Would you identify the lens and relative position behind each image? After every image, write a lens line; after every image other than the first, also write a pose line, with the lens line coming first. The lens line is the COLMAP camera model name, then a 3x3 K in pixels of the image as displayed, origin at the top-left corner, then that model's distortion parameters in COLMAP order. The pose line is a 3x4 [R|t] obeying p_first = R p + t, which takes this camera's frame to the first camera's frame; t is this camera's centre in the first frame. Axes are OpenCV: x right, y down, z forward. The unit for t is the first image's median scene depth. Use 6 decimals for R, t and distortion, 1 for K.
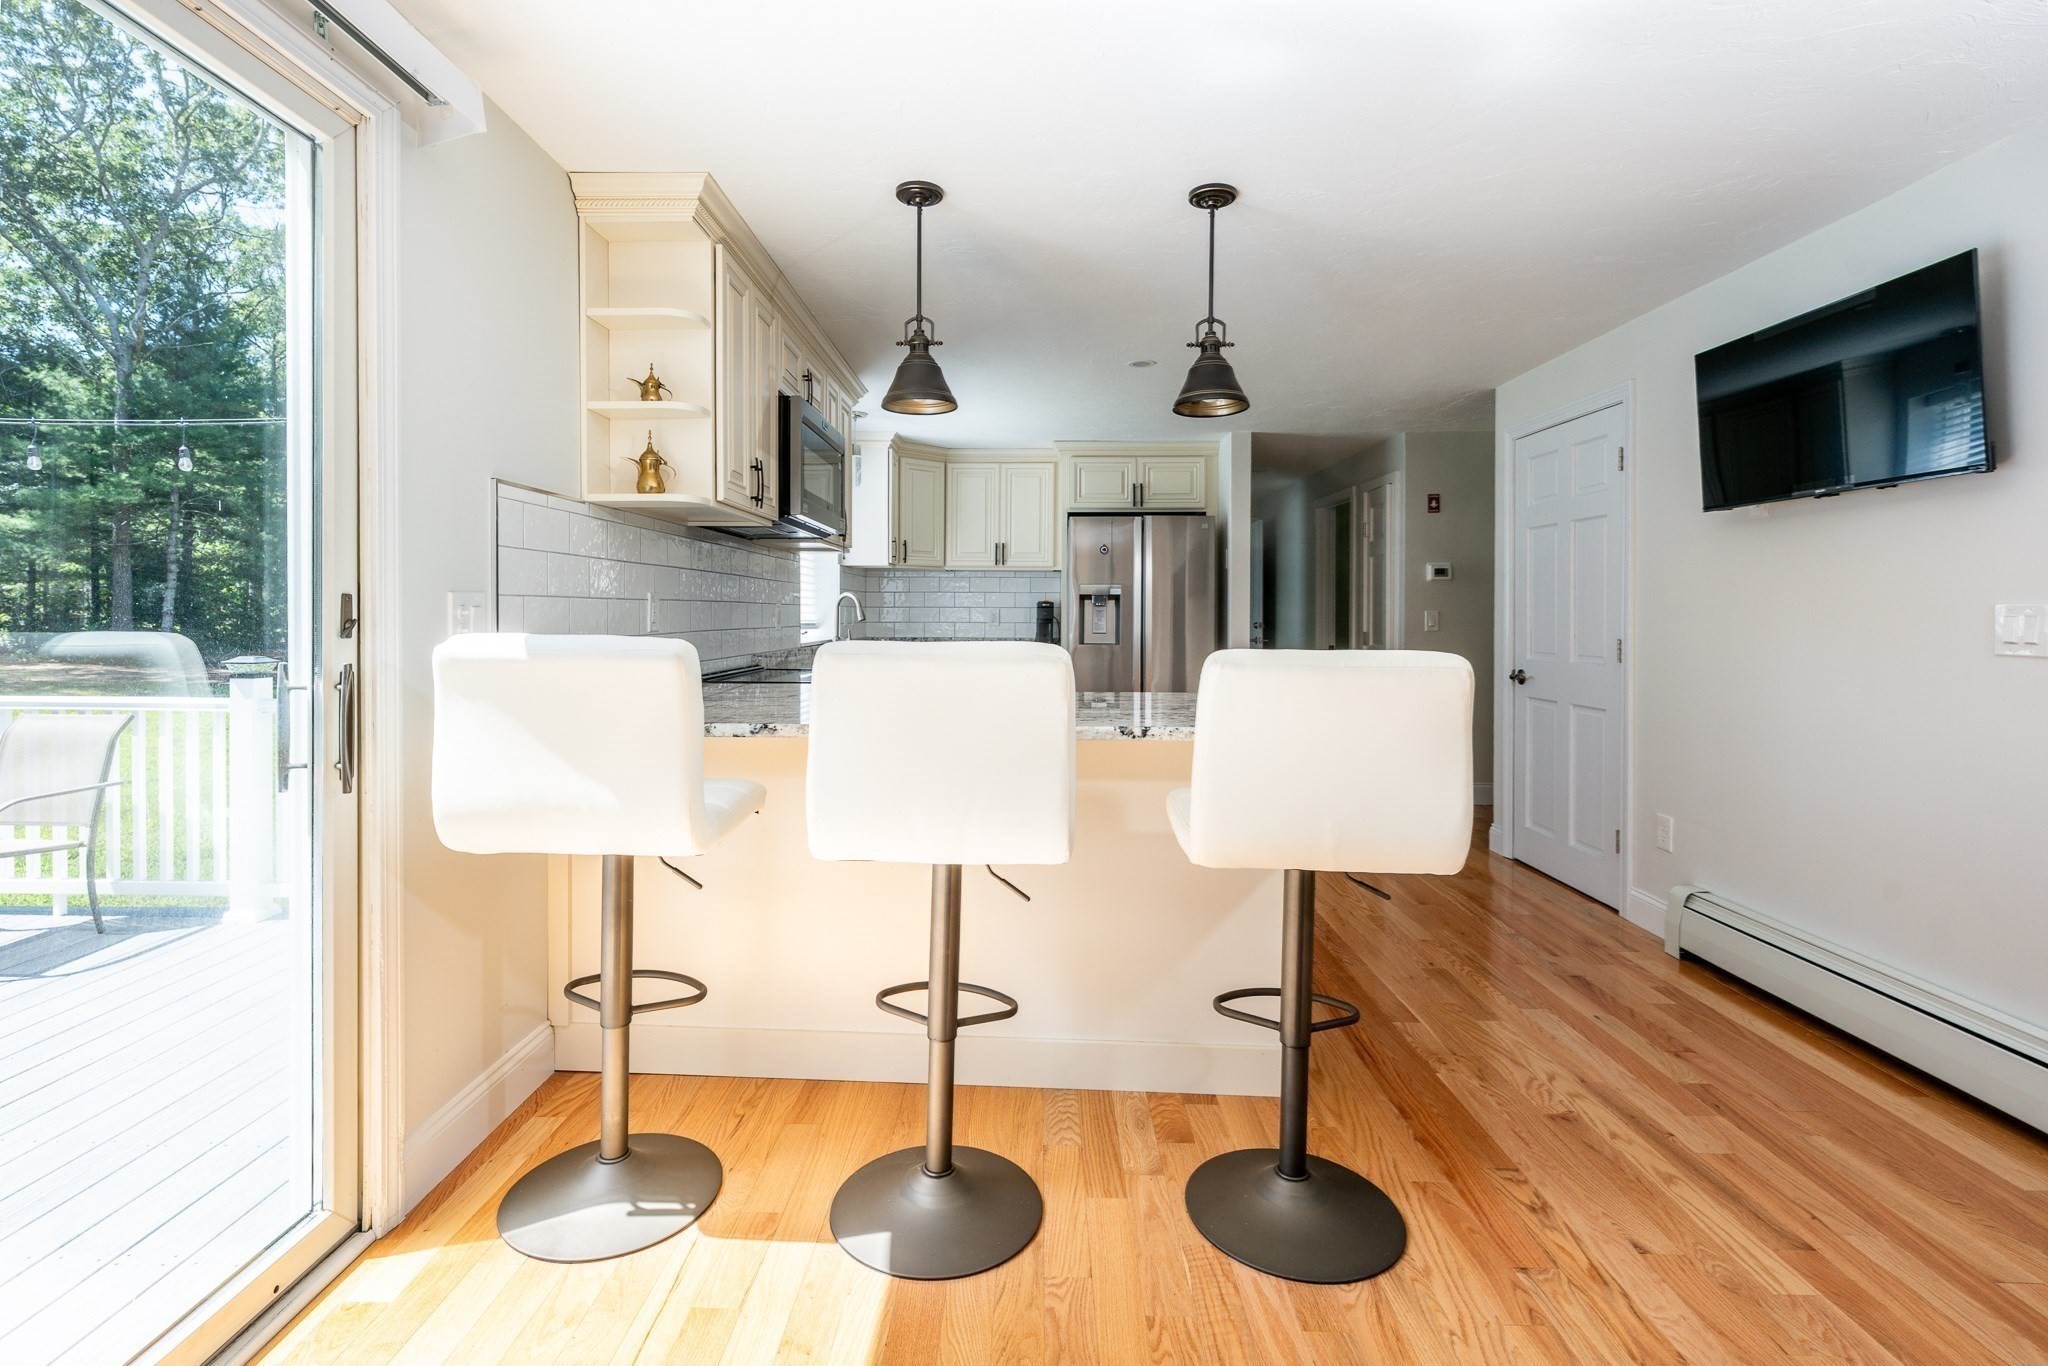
lens RADIAL K [[937.9, 0, 1021.1], [0, 937.9, 617.2], [0, 0, 1]] dist [-0.000392, -0.000009]
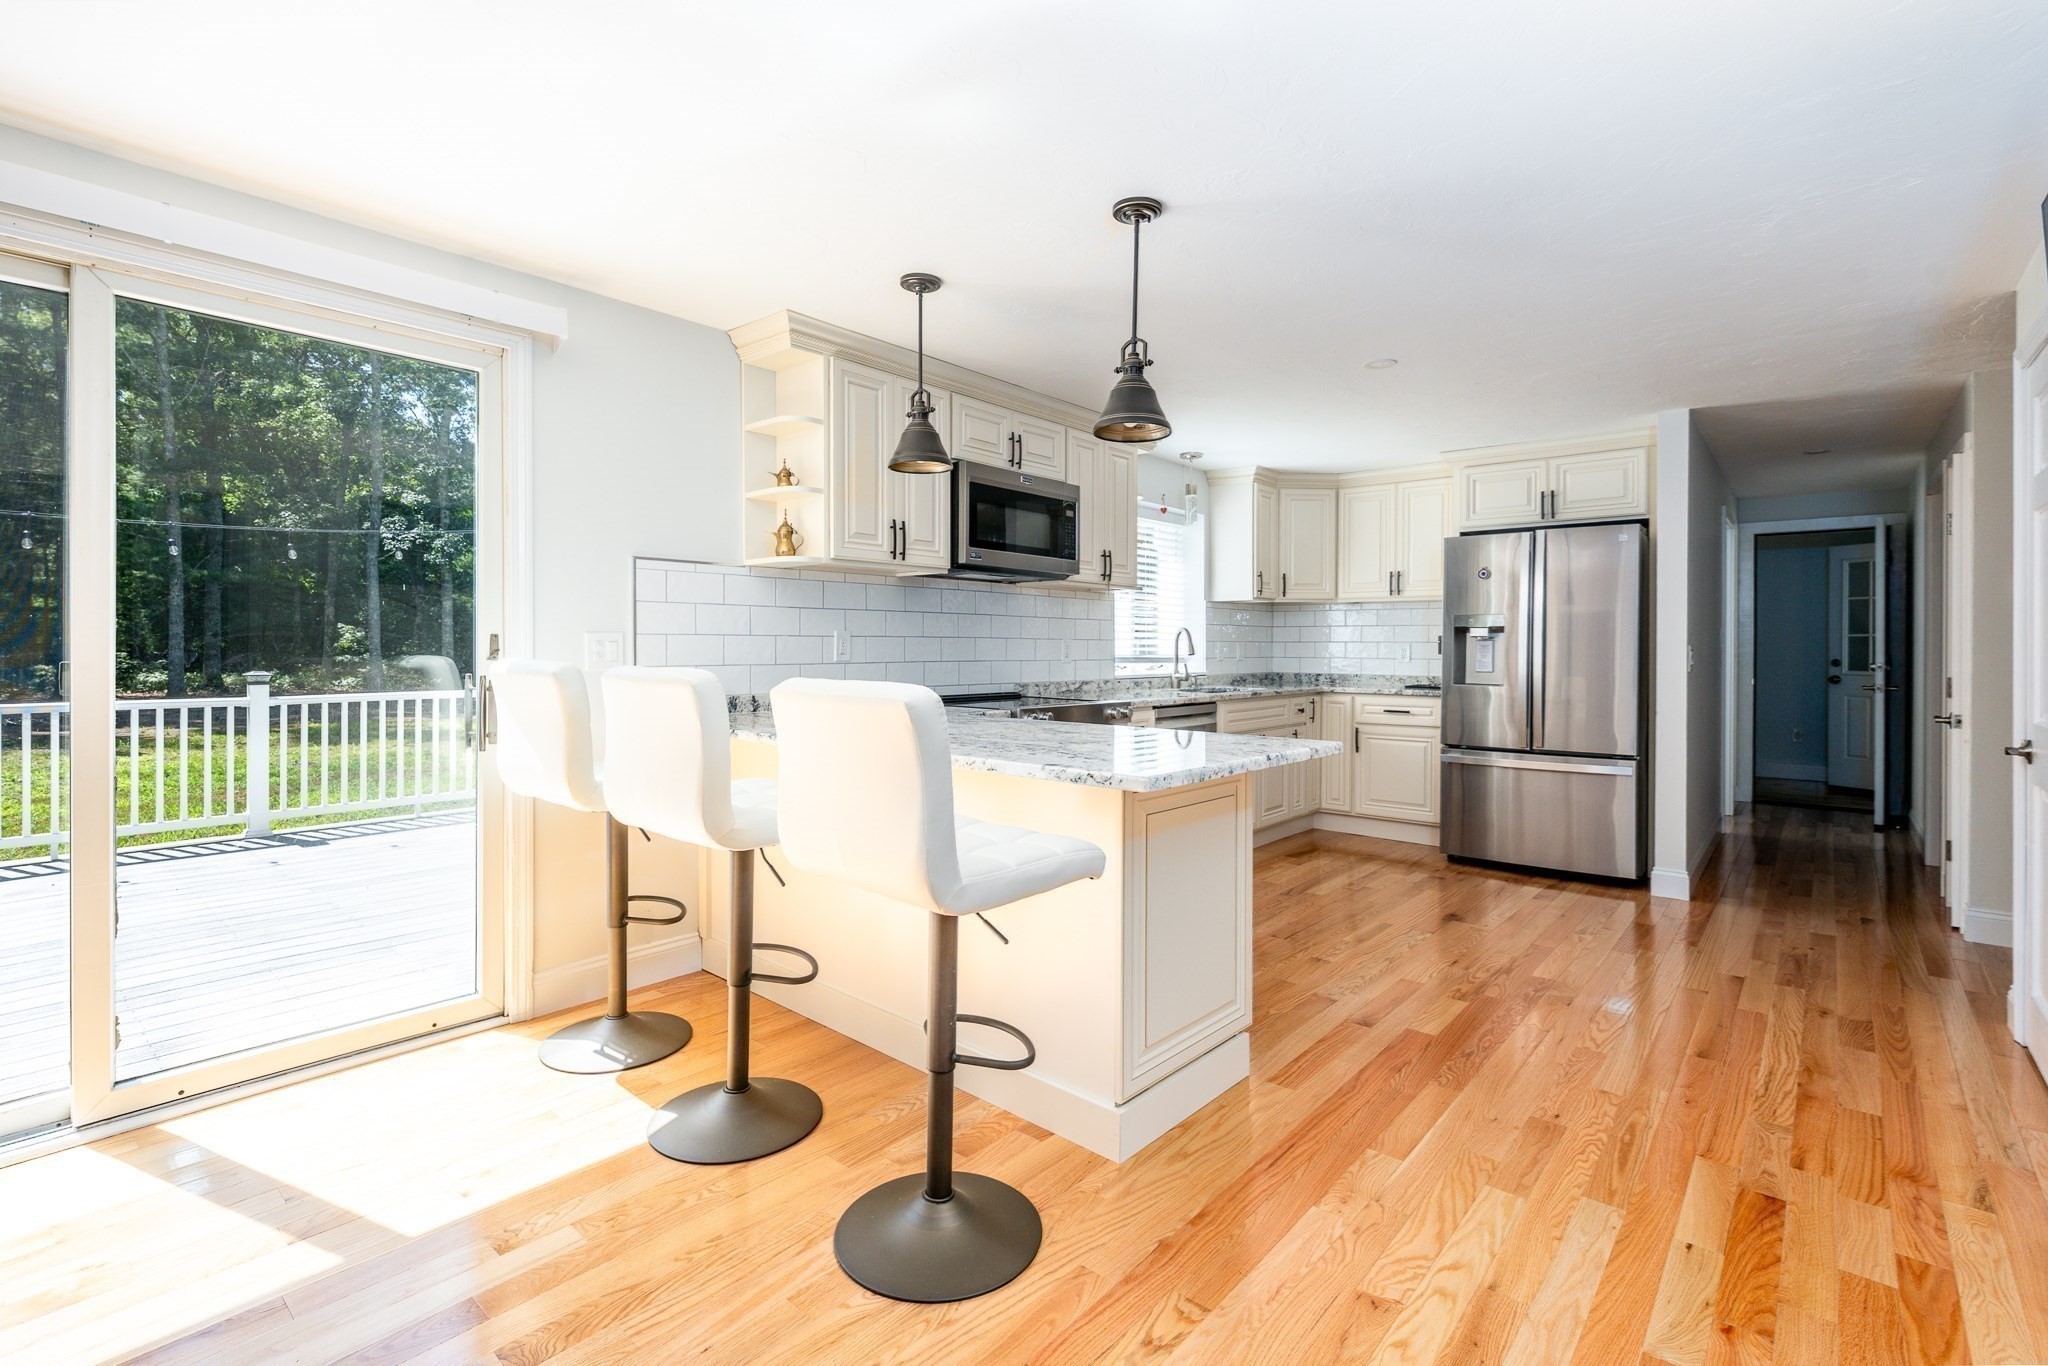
lens RADIAL K [[912.5, 0, 979.6], [0, 912.5, 648.8], [0, 0, 1]] dist [0.001085, 0.000187]
pose [[0.779619, 0.001967, -0.626251, 0.628265], [-0.004657, 0.999986, -0.002657, 0.001185], [0.626237, 0.004988, 0.779617, 0.166686]]
